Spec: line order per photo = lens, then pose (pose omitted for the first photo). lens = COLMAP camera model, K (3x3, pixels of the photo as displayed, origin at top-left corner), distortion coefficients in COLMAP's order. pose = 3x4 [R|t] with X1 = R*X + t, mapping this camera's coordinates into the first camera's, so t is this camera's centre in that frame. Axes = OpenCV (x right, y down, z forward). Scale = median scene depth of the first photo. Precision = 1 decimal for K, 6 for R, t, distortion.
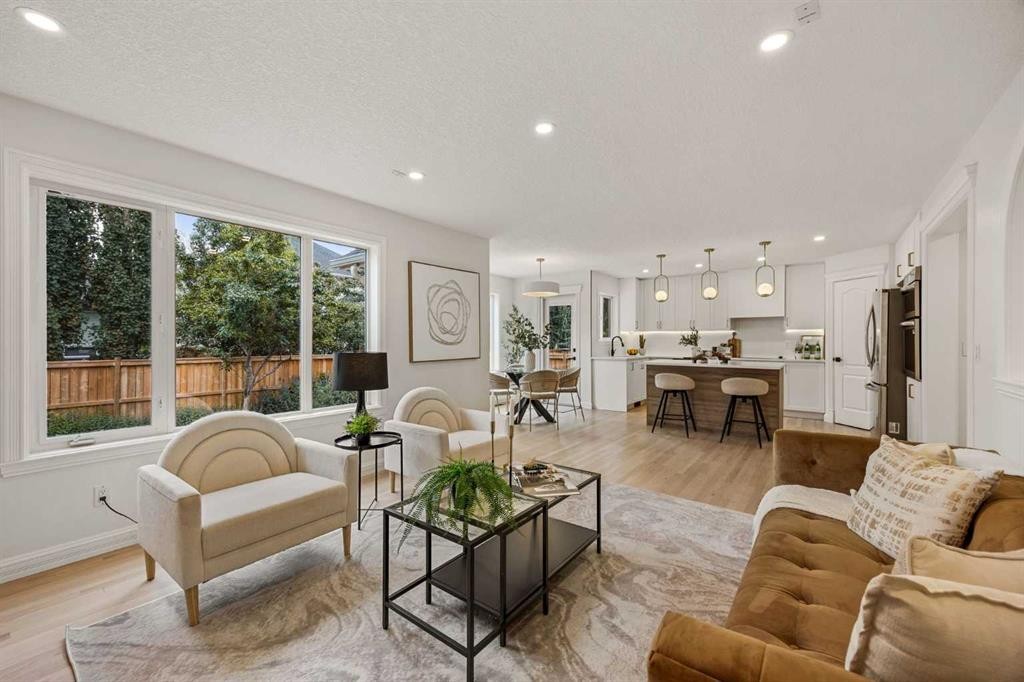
lens RADIAL K [[409.1, 0, 505.8], [0, 409.1, 340.4], [0, 0, 1]] dist [0.000253, -0.000008]
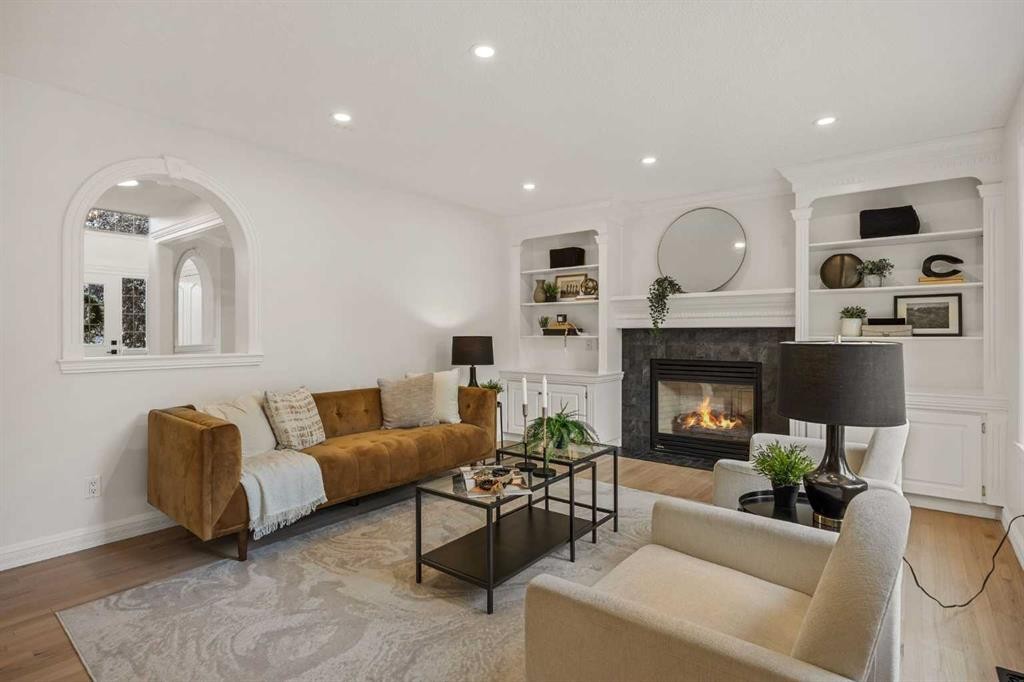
lens RADIAL K [[508.9, 0, 511.7], [0, 508.9, 331.5], [0, 0, 1]] dist [-0.008897, -0.000696]
pose [[-0.999950, 0.001095, 0.009919, 0.015405], [0.001069, 0.999996, -0.002615, 0.010112], [-0.009922, -0.002604, -0.999947, 0.943541]]
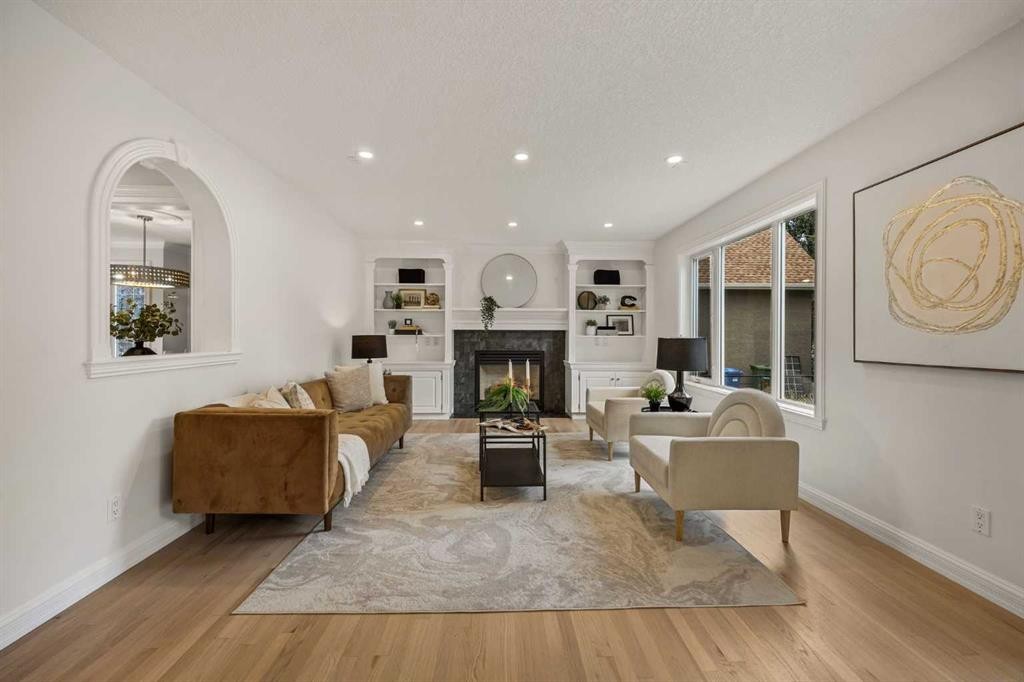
lens RADIAL K [[413.7, 0, 510.8], [0, 413.7, 333.4], [0, 0, 1]] dist [-0.003791, -0.000064]
pose [[-0.772619, -0.003490, -0.634860, 0.440660], [-0.004158, 0.999991, -0.000437, 0.011399], [0.634856, 0.002302, -0.772627, 0.936395]]
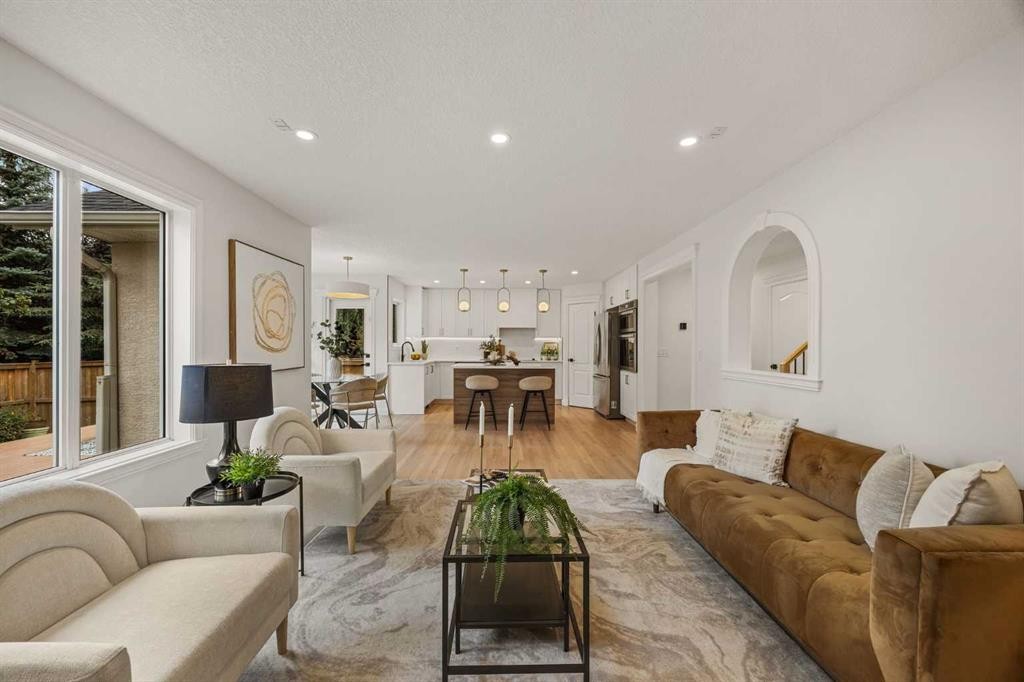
lens RADIAL K [[393.5, 0, 508.9], [0, 393.5, 346.2], [0, 0, 1]] dist [-0.000428, 0.000204]
pose [[0.777162, 0.000826, 0.629300, -0.239473], [-0.003302, 0.999991, 0.002766, -0.003909], [-0.629292, -0.004228, 0.777158, 0.108899]]
